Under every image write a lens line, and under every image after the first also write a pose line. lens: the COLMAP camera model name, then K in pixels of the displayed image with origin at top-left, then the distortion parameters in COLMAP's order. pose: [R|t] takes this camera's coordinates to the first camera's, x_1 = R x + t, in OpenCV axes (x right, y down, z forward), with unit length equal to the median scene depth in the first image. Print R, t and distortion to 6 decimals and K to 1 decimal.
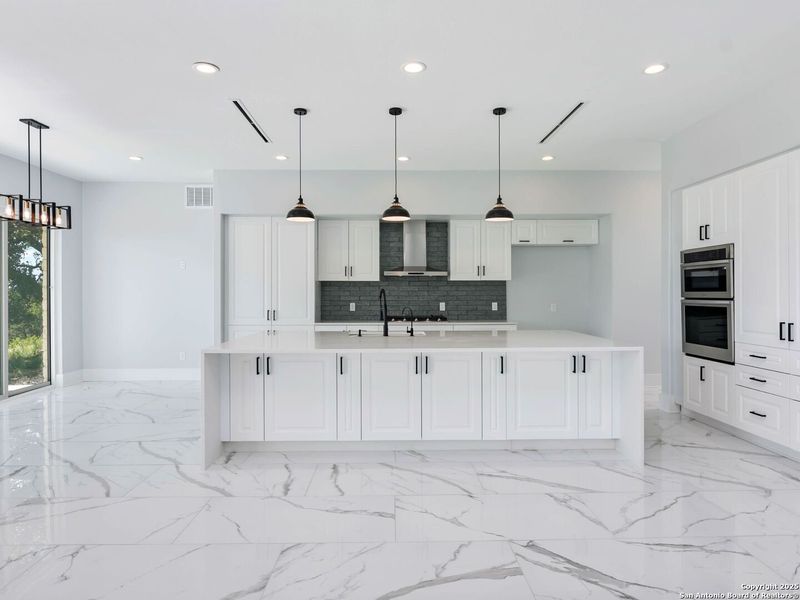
lens RADIAL K [[478.1, 0, 400.0], [0, 478.1, 300.0], [0, 0, 1]] dist [-0.007499, 0.000067]
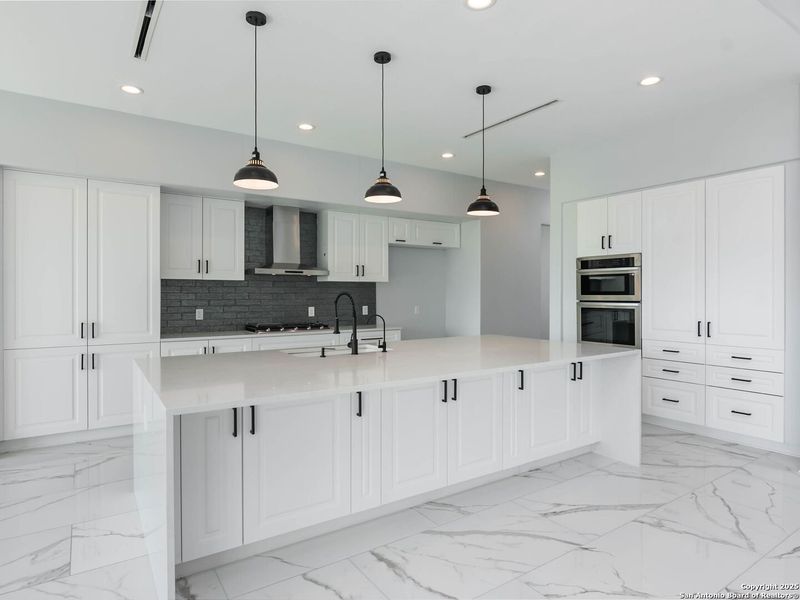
lens RADIAL K [[471.0, 0, 401.7], [0, 471.0, 295.0], [0, 0, 1]] dist [-0.001875, -0.000759]
pose [[0.839006, 0.000629, 0.544122, -0.263066], [0.007117, 0.999901, -0.012129, -0.005195], [-0.544076, 0.014049, 0.838919, 0.238347]]
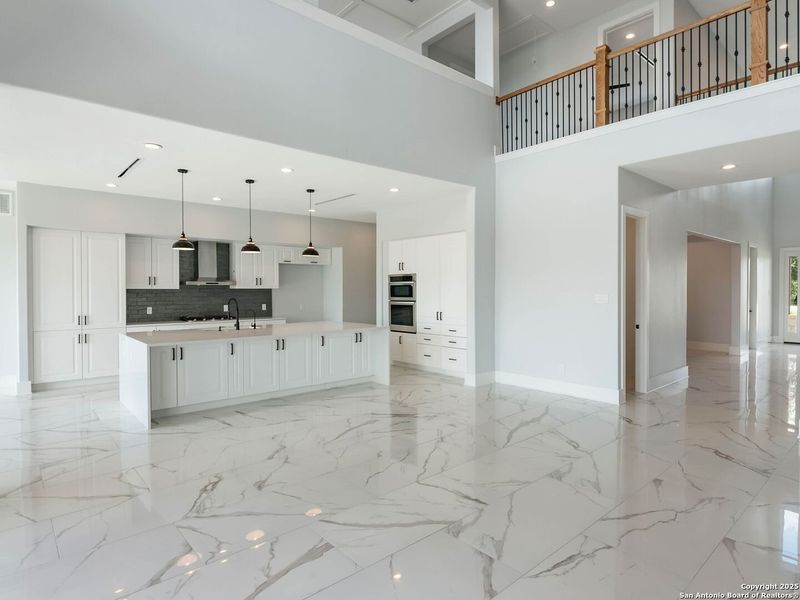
lens RADIAL K [[450.6, 0, 398.0], [0, 450.6, 292.6], [0, 0, 1]] dist [-0.005005, 0.017879]
pose [[0.765613, -0.004189, 0.643288, -0.386775], [0.012184, 0.999894, -0.007990, -0.015311], [-0.643186, 0.013955, 0.765583, -0.273752]]
